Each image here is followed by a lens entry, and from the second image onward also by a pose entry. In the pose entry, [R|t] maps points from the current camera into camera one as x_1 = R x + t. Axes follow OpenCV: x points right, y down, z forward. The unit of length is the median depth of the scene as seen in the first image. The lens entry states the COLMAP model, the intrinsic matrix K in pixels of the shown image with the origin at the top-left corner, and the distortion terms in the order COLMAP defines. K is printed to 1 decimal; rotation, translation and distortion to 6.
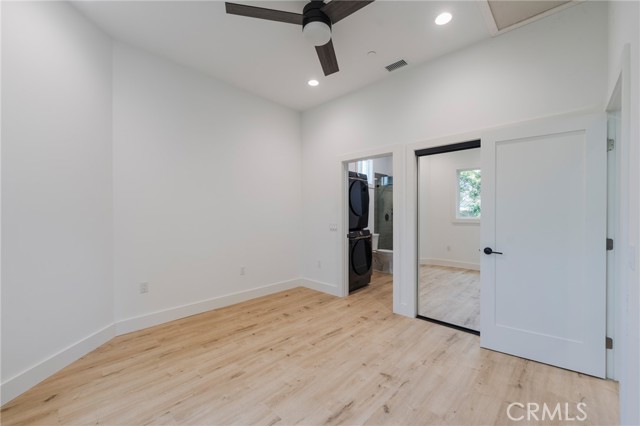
lens RADIAL K [[261.6, 0, 320.3], [0, 261.6, 206.0], [0, 0, 1]] dist [-0.001215, -0.000154]
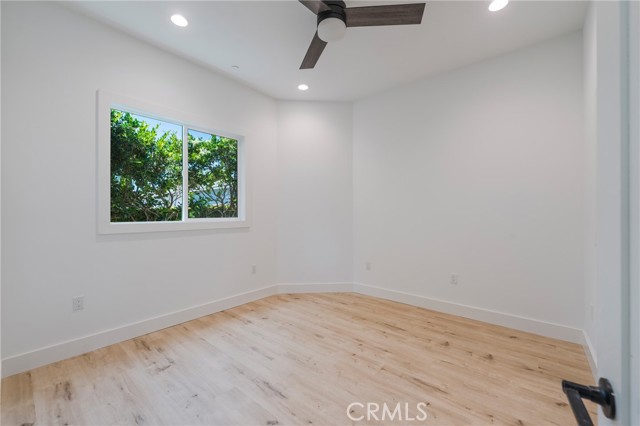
lens RADIAL K [[261.6, 0, 320.3], [0, 261.6, 206.0], [0, 0, 1]] dist [-0.001215, -0.000154]
pose [[0.061341, -0.024404, -0.997819, 0.754868], [0.025725, 0.999408, -0.022861, 0.018002], [0.997785, -0.024267, 0.061932, 0.704435]]
